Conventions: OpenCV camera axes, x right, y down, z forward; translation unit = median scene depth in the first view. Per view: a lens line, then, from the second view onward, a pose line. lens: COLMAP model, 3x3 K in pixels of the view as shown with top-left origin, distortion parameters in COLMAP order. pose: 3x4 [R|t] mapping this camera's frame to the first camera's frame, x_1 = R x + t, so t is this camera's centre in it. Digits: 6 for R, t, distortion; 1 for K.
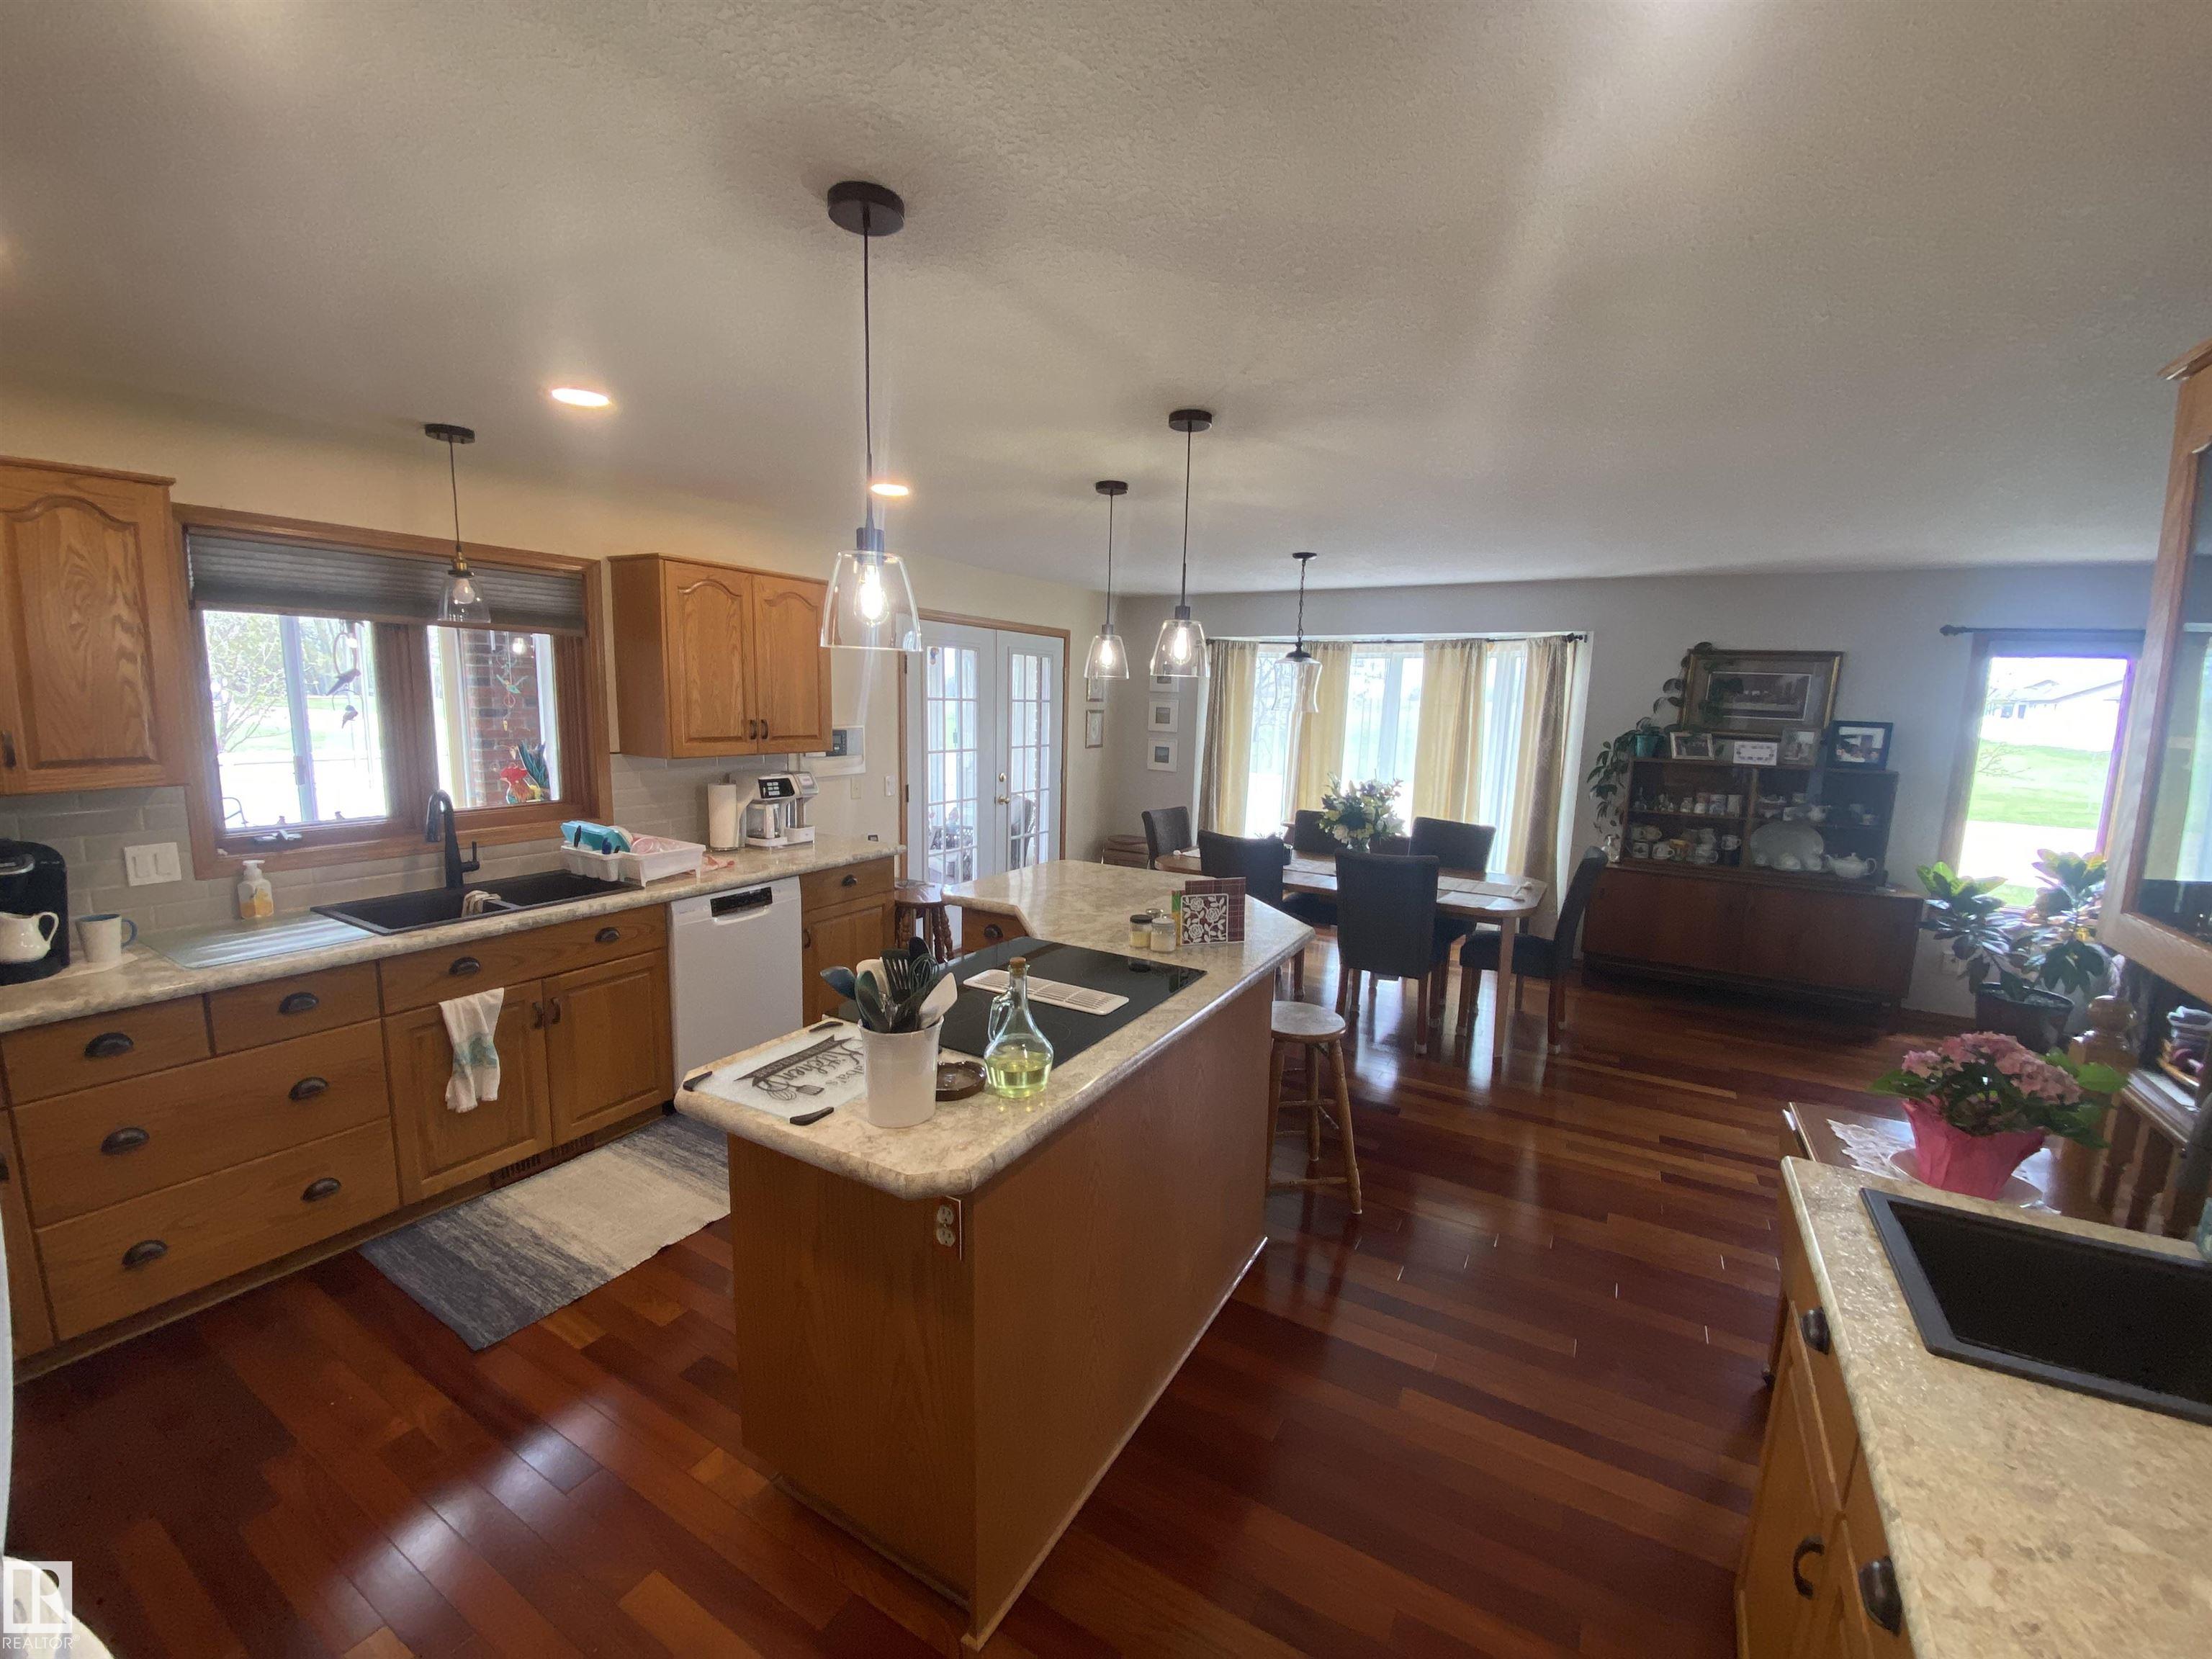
lens RADIAL K [[906.3, 0, 1103.0], [0, 906.3, 835.4], [0, 0, 1]] dist [0.030817, -0.030813]
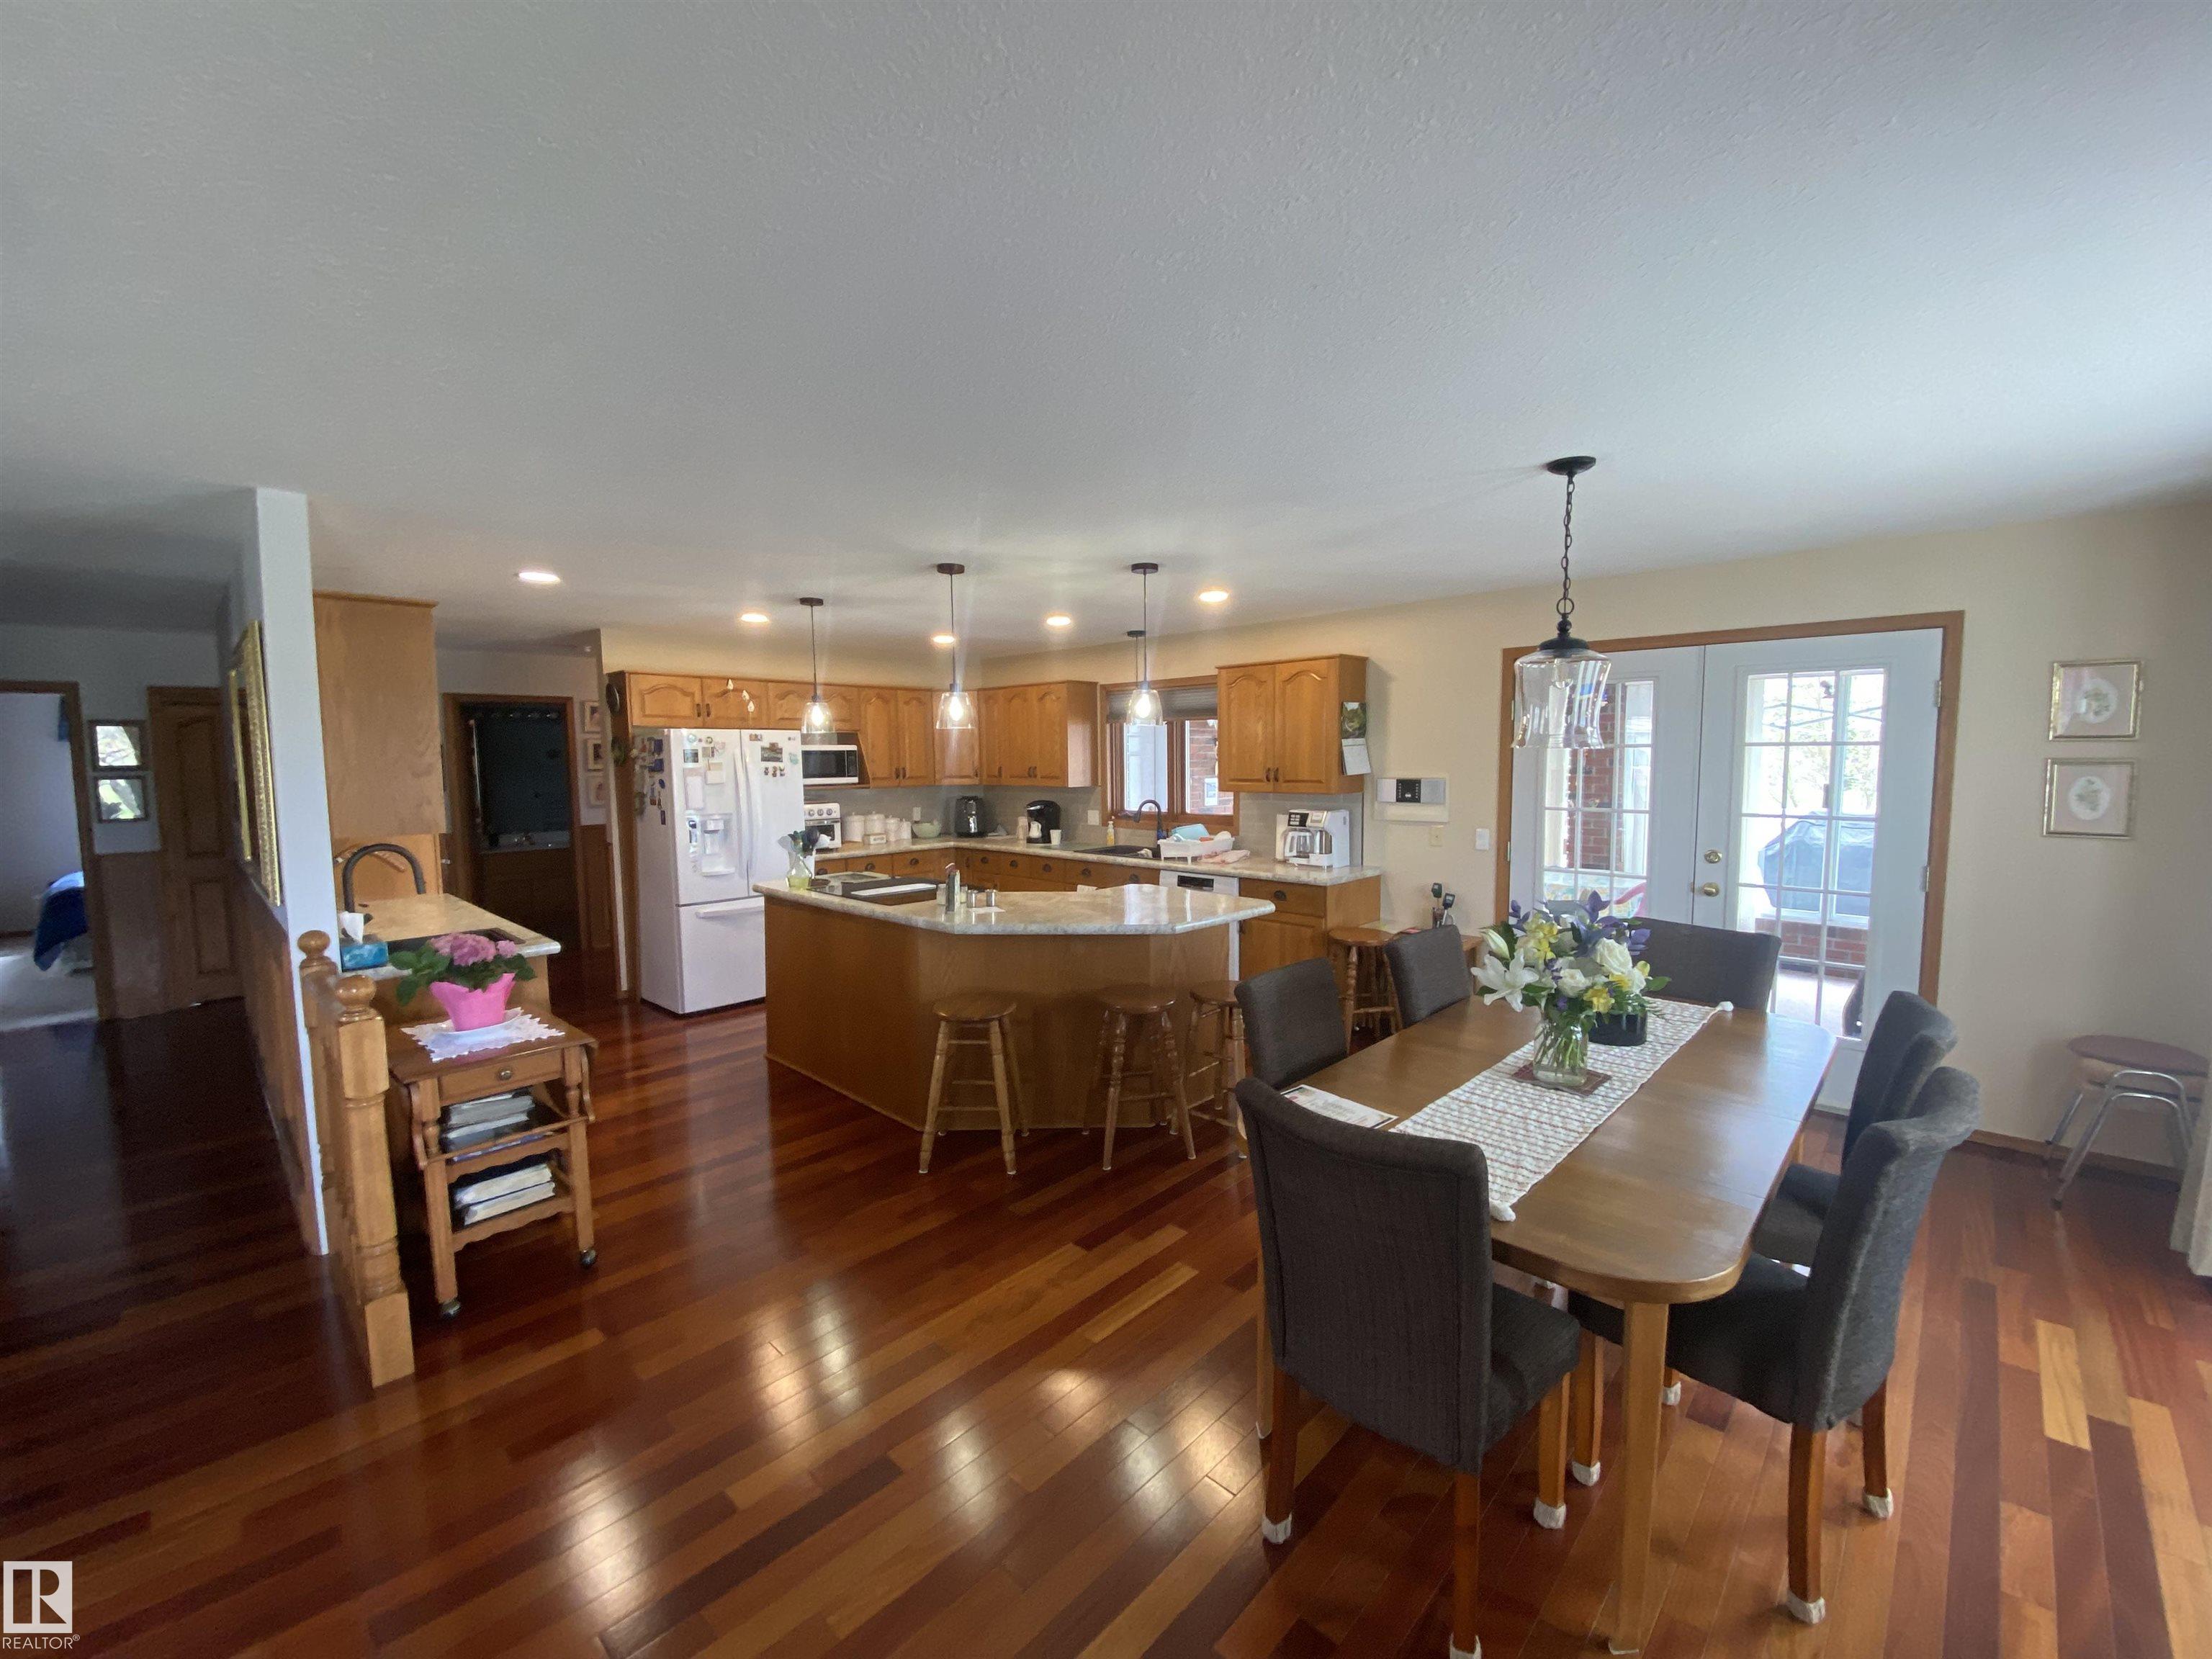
lens RADIAL K [[894.7, 0, 1108.5], [0, 894.7, 834.6], [0, 0, 1]] dist [0.019515, -0.020006]
pose [[-0.243133, 0.063264, -0.967928, 1.051685], [-0.142715, 0.984678, 0.100207, -0.132208], [0.959437, 0.162501, -0.230379, 1.137938]]
